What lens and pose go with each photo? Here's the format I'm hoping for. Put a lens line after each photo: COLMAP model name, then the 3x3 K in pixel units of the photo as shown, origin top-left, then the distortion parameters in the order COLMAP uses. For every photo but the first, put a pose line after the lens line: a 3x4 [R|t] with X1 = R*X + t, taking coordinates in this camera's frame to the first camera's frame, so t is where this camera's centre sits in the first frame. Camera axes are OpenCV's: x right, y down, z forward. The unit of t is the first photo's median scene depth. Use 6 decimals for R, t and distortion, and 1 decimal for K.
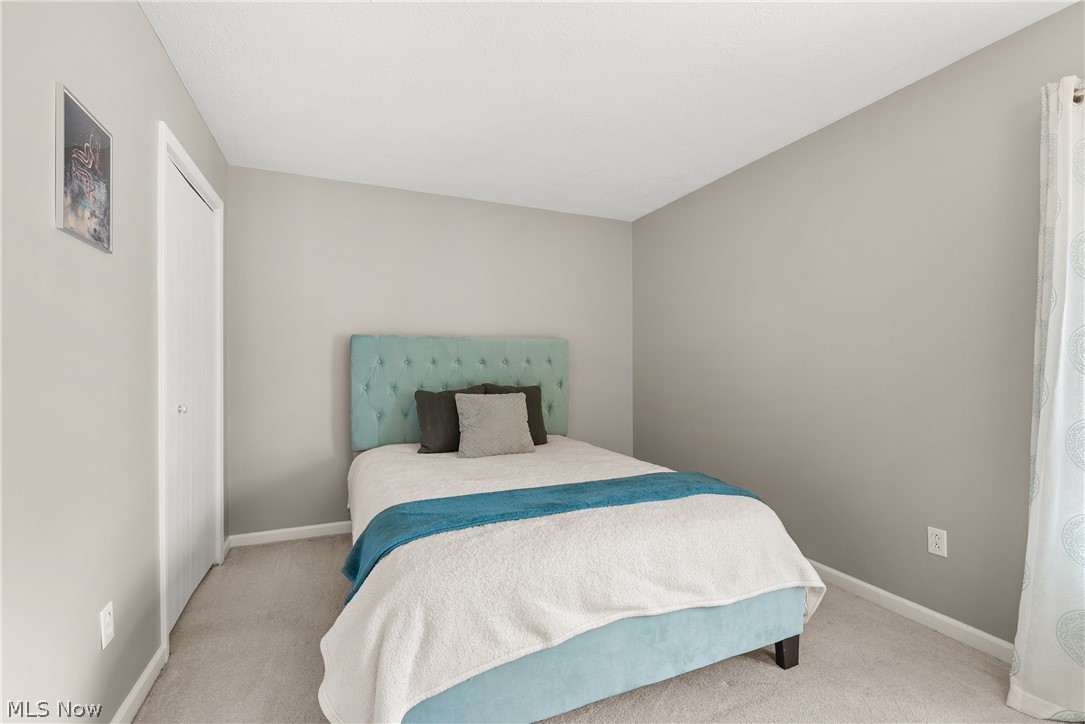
lens RADIAL K [[464.6, 0, 542.6], [0, 464.6, 364.6], [0, 0, 1]] dist [0.000704, -0.000148]
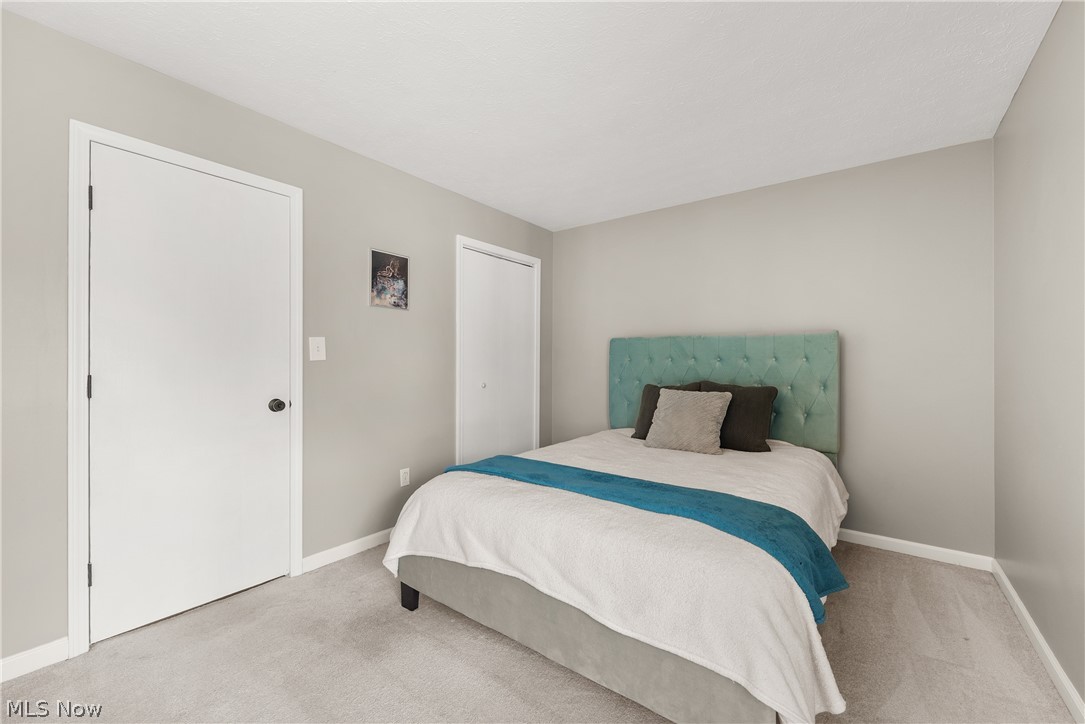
lens RADIAL K [[439.5, 0, 541.2], [0, 439.5, 361.0], [0, 0, 1]] dist [0.004924, -0.002531]
pose [[0.492123, 0.001829, -0.870524, 0.984768], [-0.005135, 0.999986, -0.000802, 0.000747], [0.870511, 0.004864, 0.492126, 0.425385]]
